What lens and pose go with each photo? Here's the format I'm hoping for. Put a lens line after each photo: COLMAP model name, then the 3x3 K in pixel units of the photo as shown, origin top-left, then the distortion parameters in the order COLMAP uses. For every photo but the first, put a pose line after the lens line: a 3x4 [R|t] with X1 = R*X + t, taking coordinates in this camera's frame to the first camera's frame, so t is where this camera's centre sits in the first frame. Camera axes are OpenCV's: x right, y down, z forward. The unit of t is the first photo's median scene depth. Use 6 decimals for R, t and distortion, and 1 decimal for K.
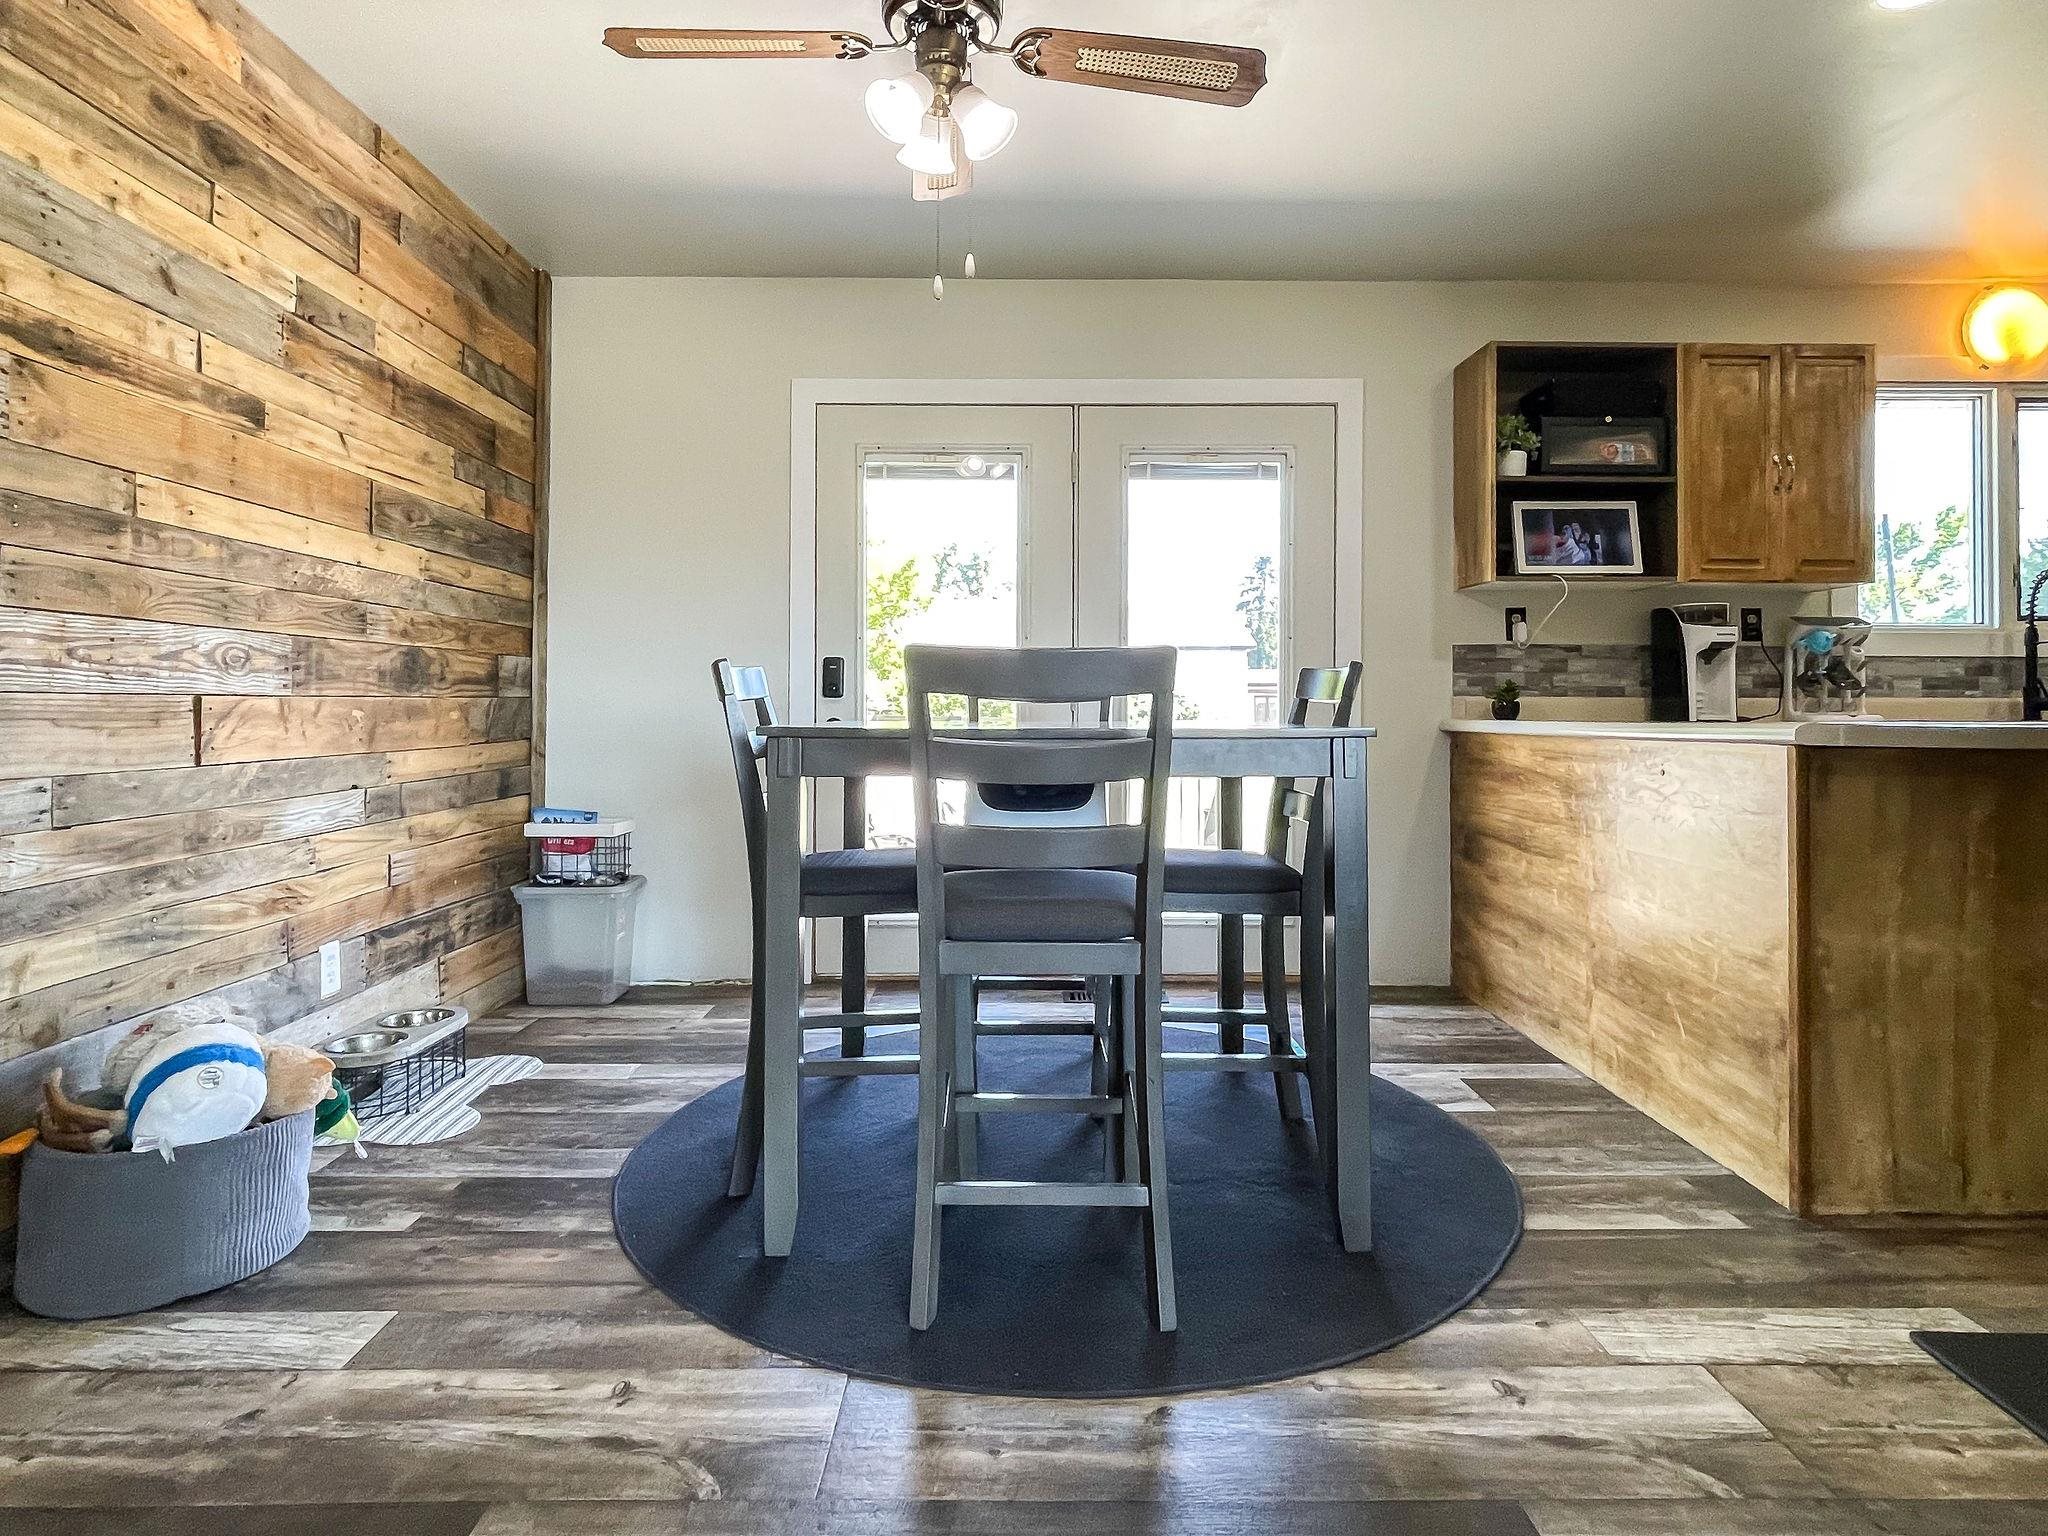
lens RADIAL K [[1125.5, 0, 1023.4], [0, 1125.5, 692.5], [0, 0, 1]] dist [-0.003642, 0.002341]
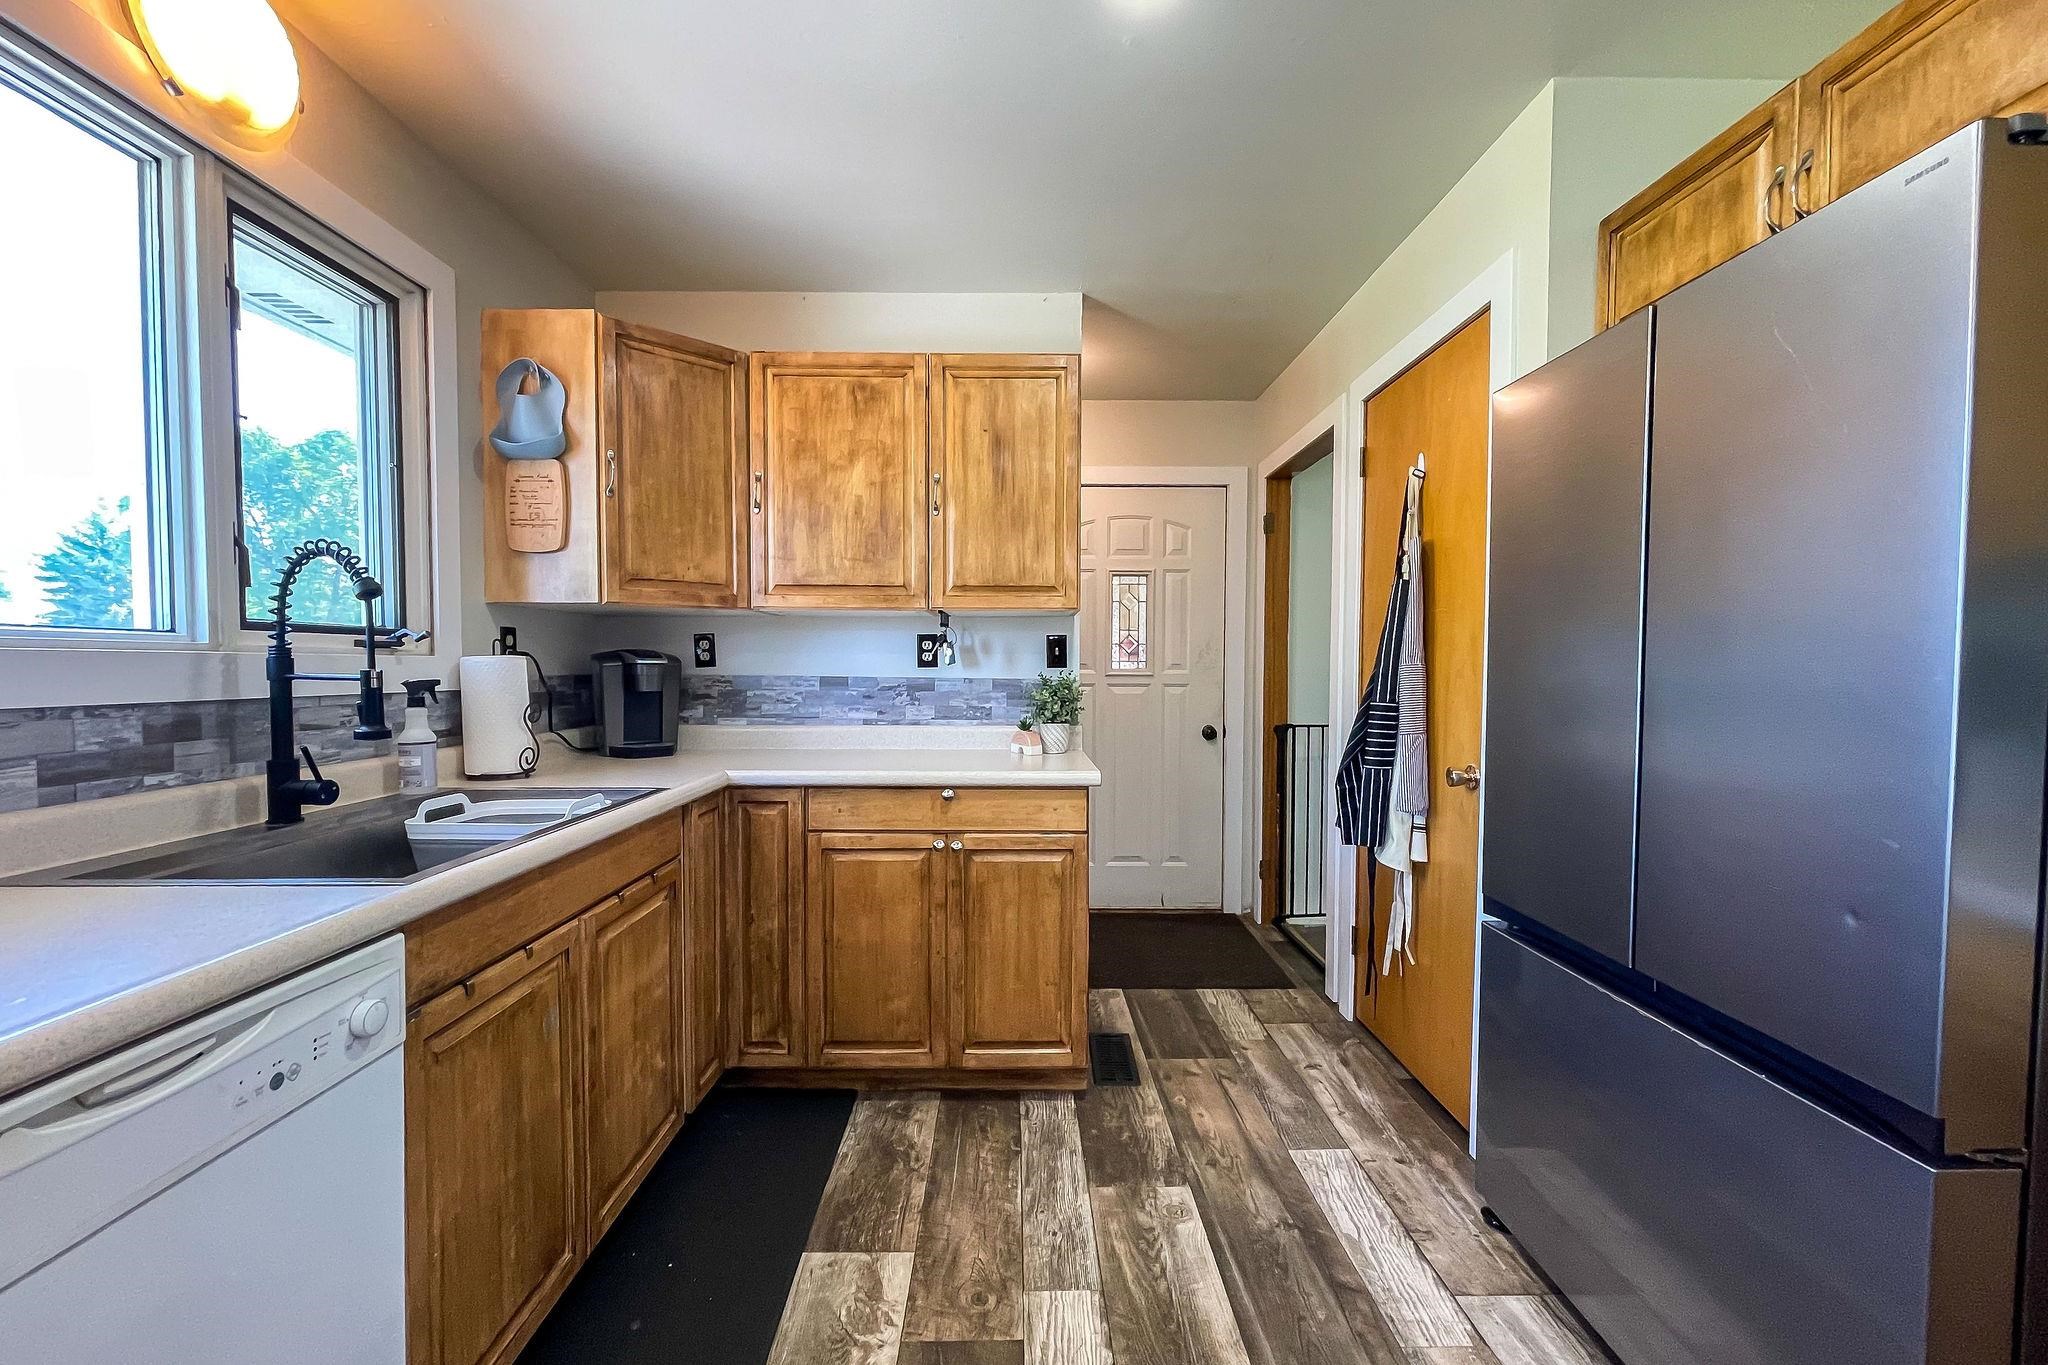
lens RADIAL K [[836.0, 0, 1026.5], [0, 836.0, 693.7], [0, 0, 1]] dist [-0.003248, 0.000347]
pose [[-0.014906, -0.037396, 0.999189, 0.529461], [-0.015708, 0.999186, 0.037162, -0.058816], [-0.999766, -0.015142, -0.015481, 0.694011]]
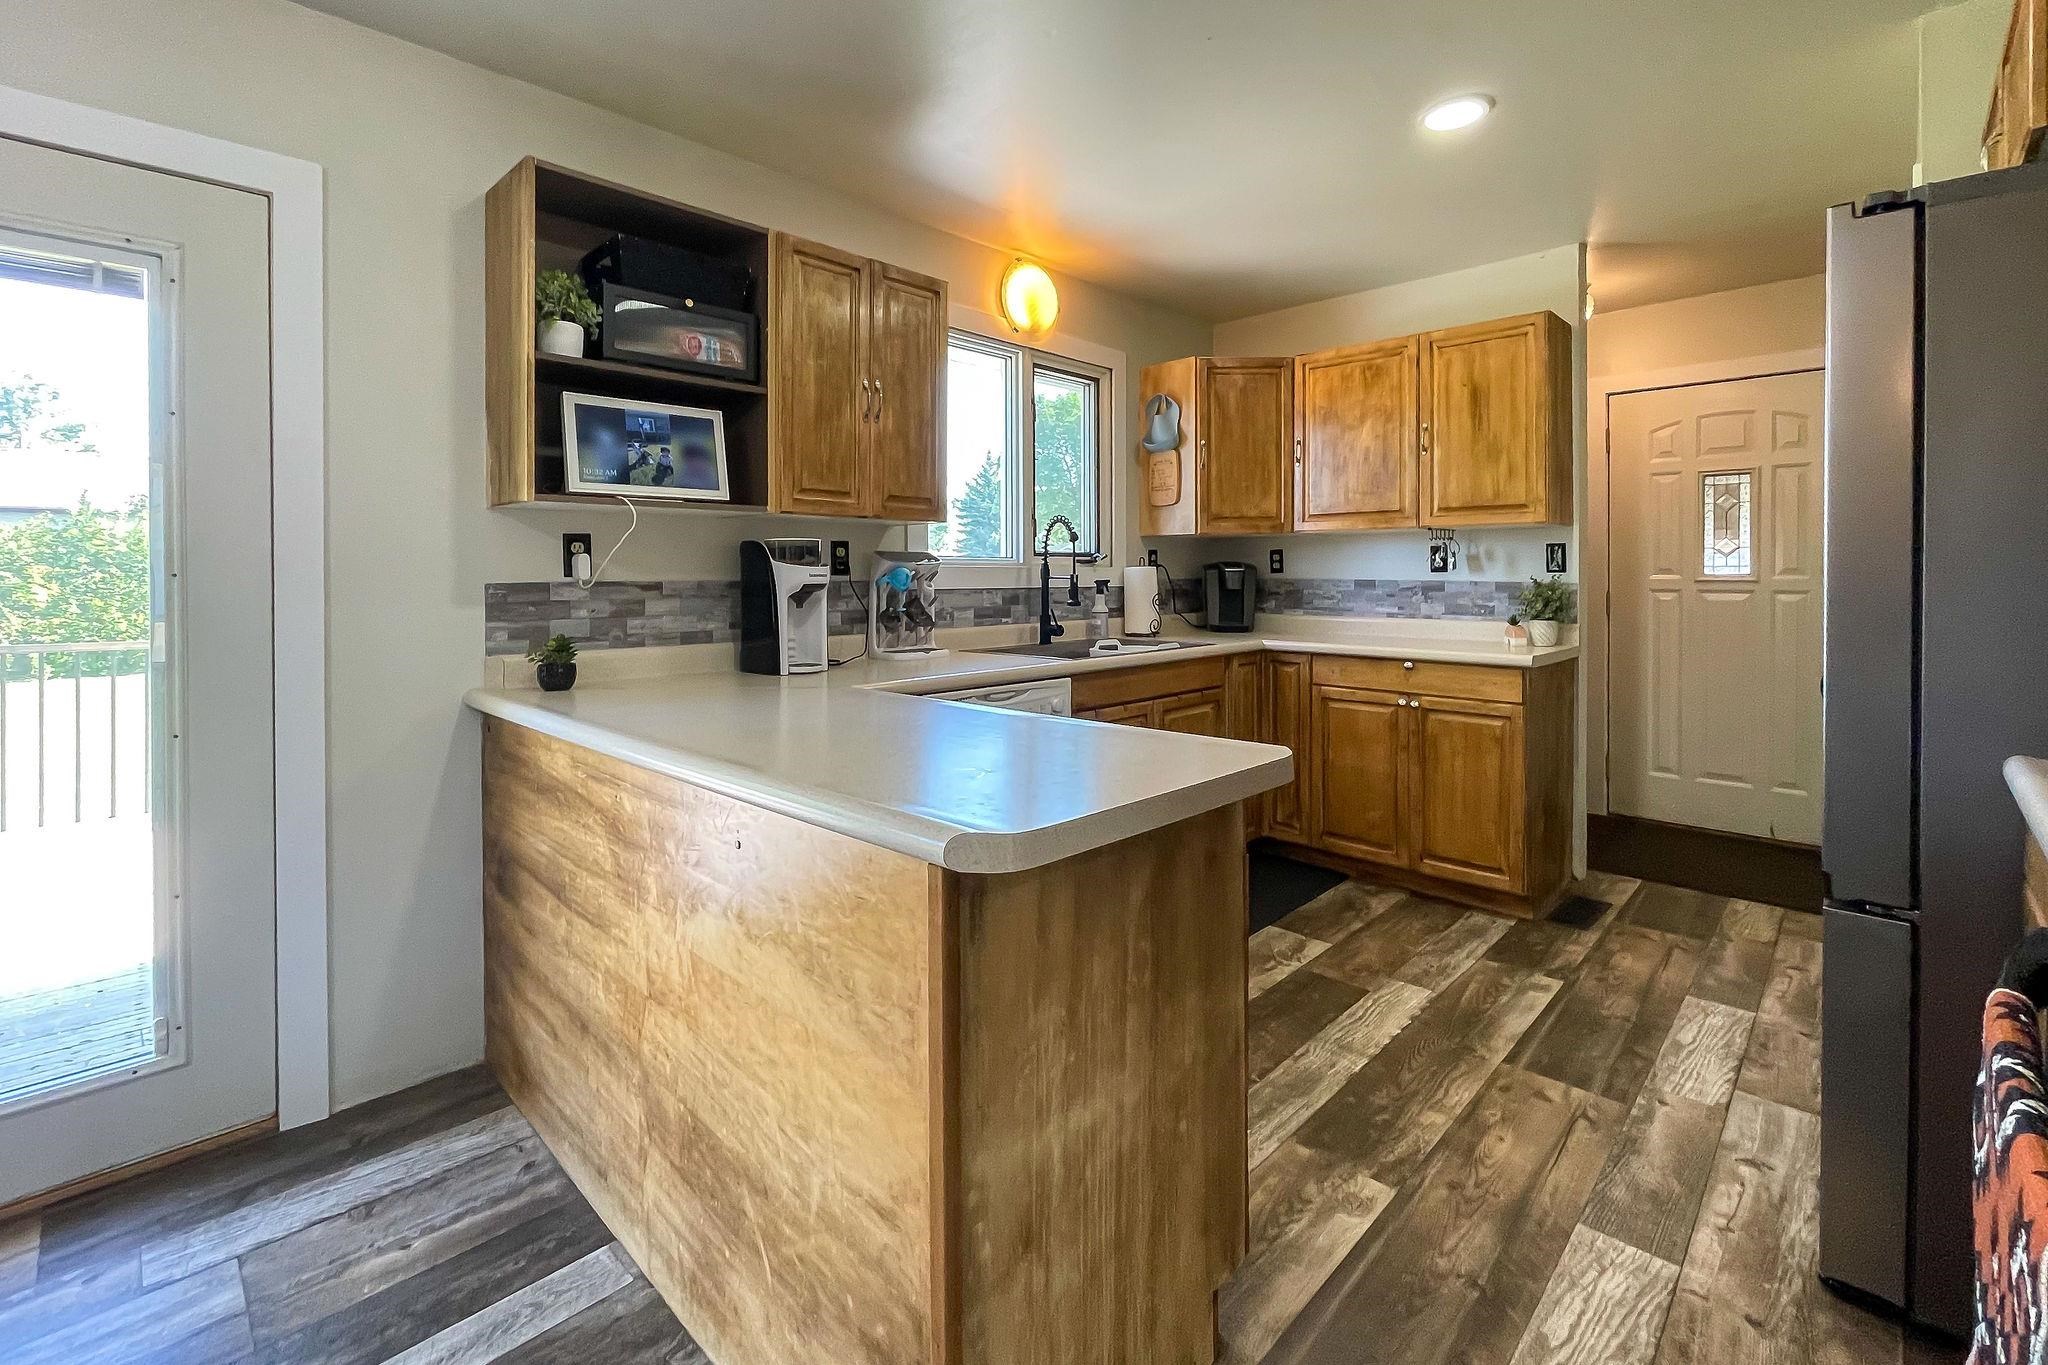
lens RADIAL K [[900.0, 0, 1027.4], [0, 900.0, 578.8], [0, 0, 1]] dist [-0.003922, -0.000237]
pose [[0.698135, -0.009344, 0.715905, 0.233132], [-0.004878, 0.999830, 0.017807, -0.061856], [-0.715949, -0.015924, 0.697971, 0.387896]]
